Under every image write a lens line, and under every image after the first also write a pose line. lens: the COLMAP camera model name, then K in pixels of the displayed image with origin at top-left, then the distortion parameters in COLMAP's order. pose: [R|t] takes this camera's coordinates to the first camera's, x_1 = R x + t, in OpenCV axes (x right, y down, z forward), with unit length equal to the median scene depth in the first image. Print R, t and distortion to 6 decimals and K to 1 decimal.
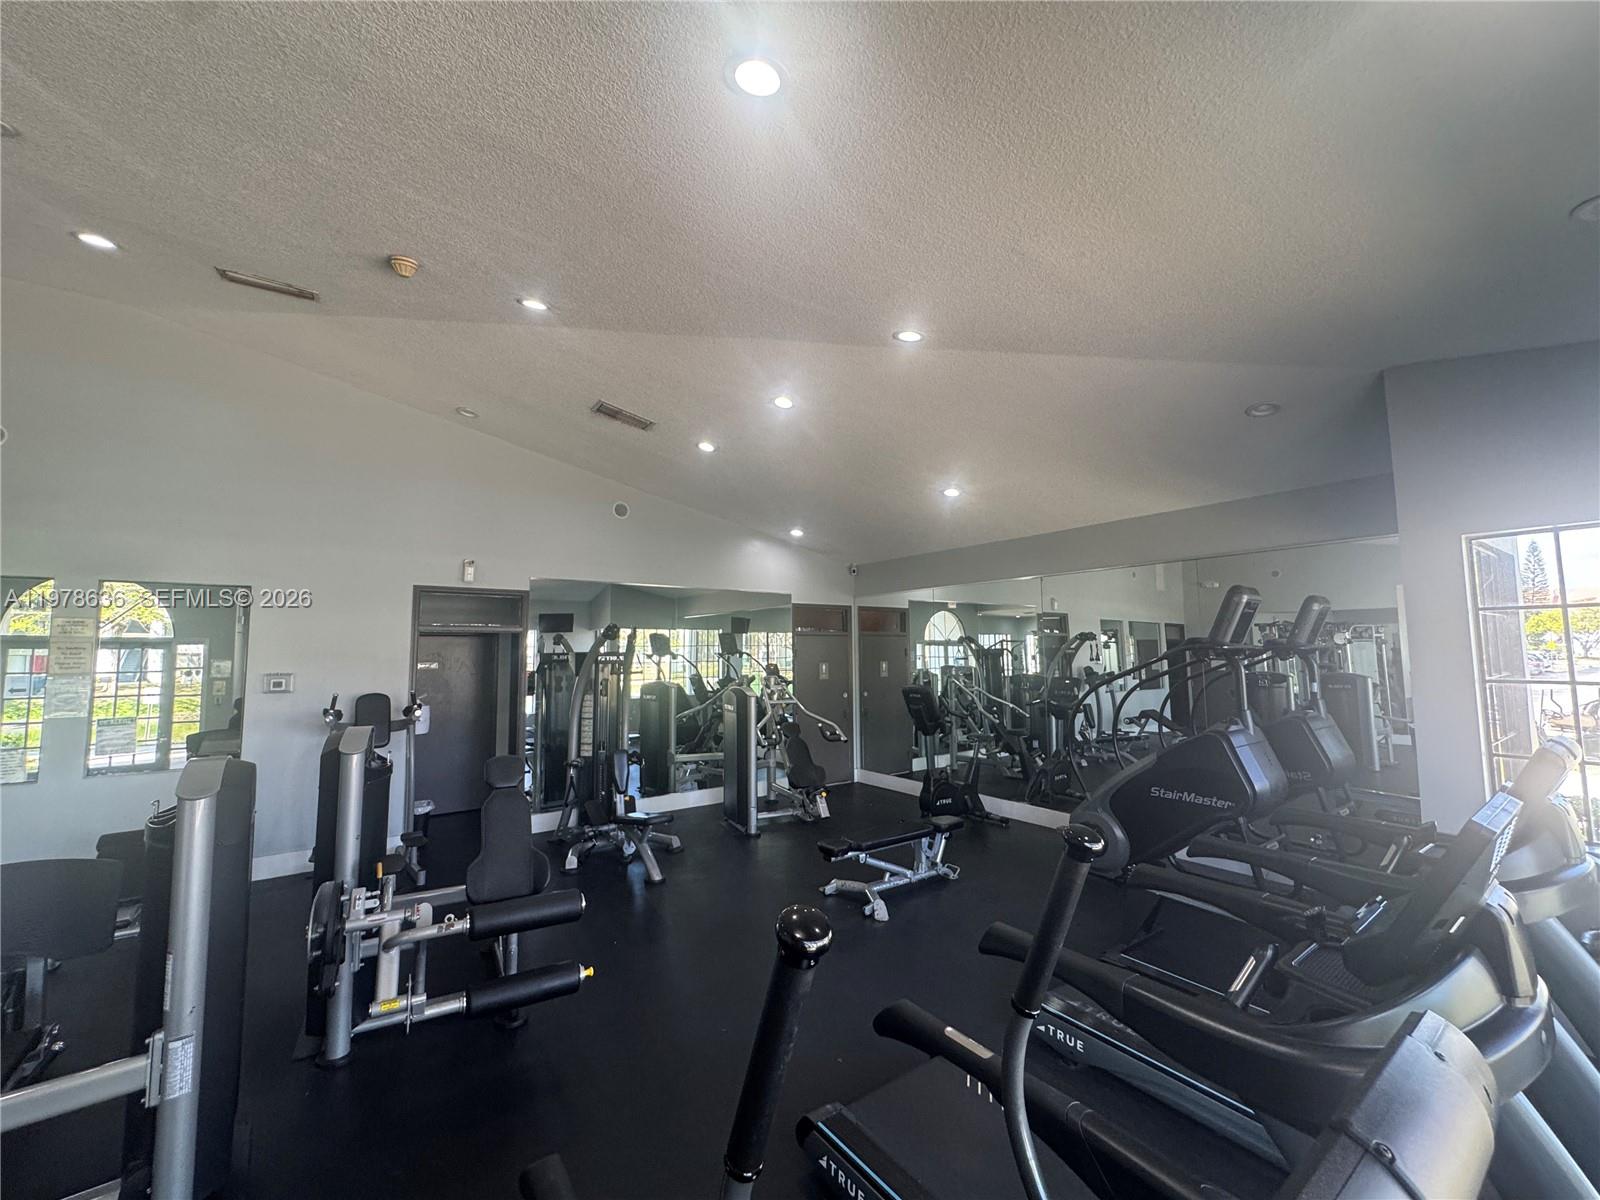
lens RADIAL K [[643.8, 0, 800.0], [0, 643.8, 600.0], [0, 0, 1]] dist [-0.000235, -0.000027]
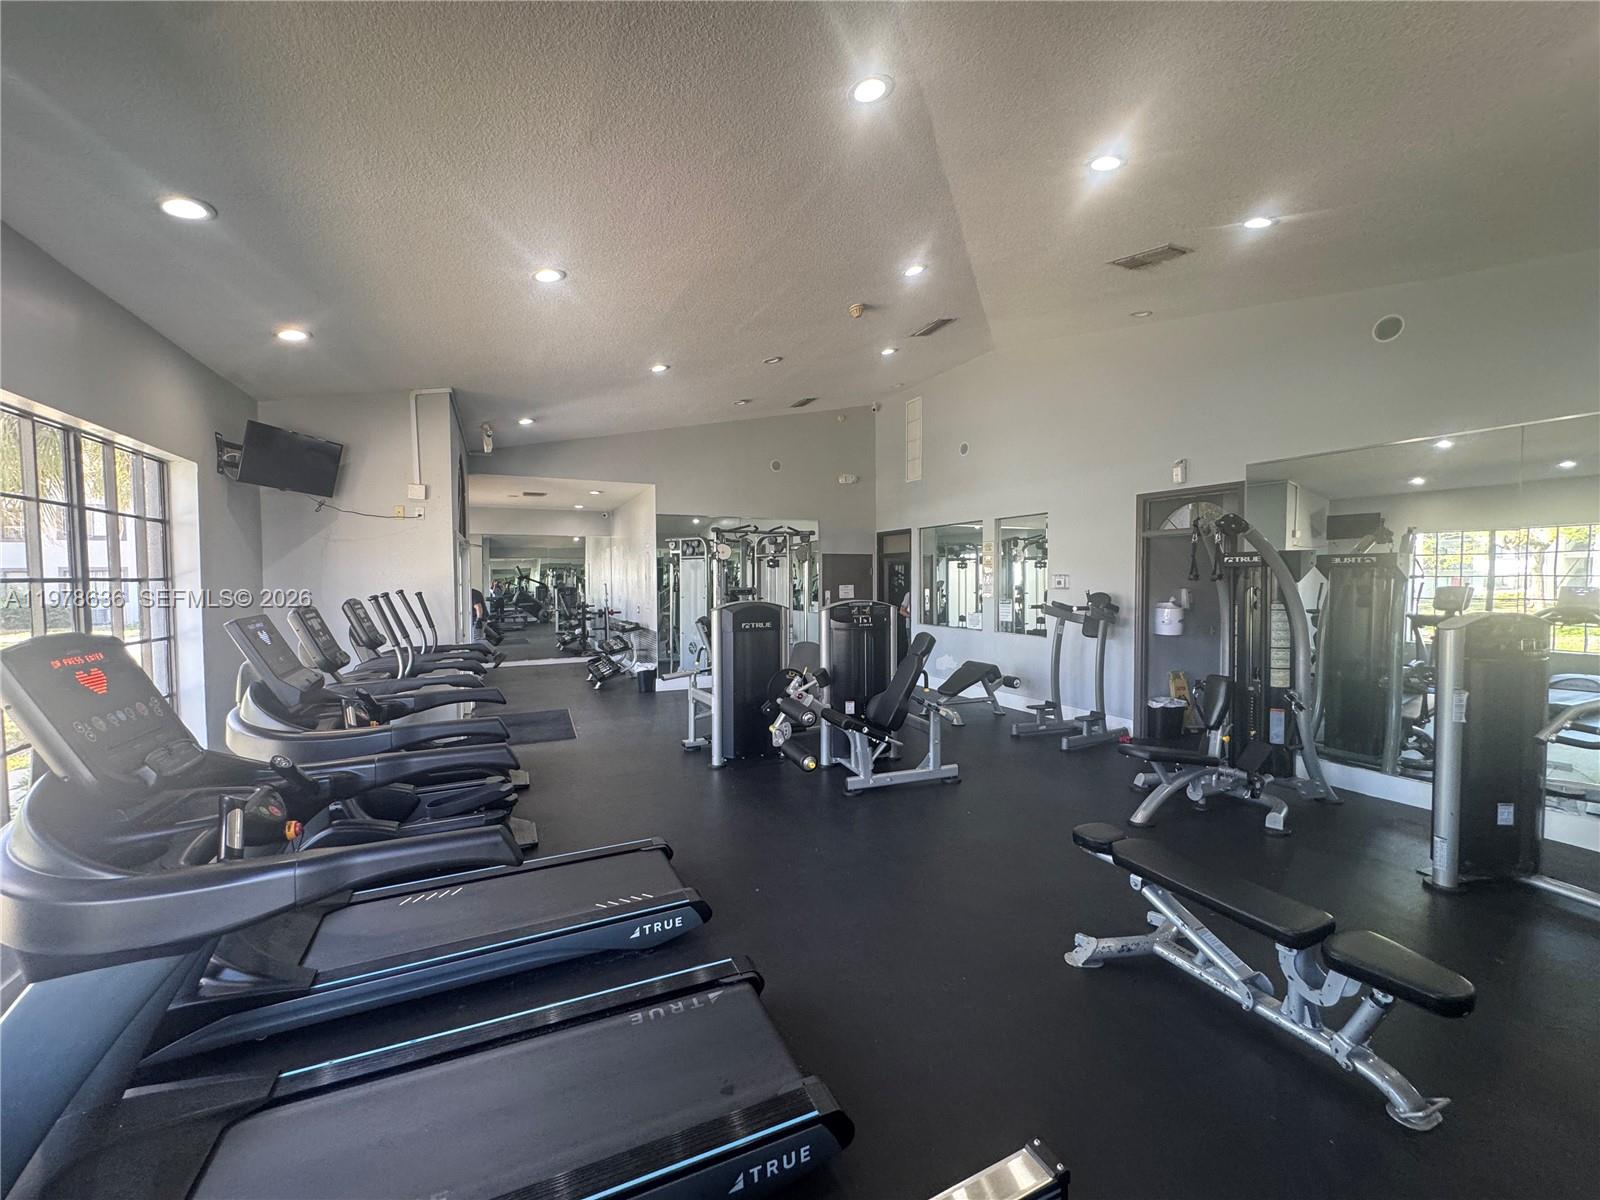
lens RADIAL K [[643.8, 0, 800.0], [0, 643.8, 600.0], [0, 0, 1]] dist [-0.000235, -0.000027]
pose [[-0.187529, 0.042314, -0.981347, 0.663021], [0.085326, 0.995997, 0.026641, 0.087674], [0.978546, -0.078739, -0.190389, 0.747229]]
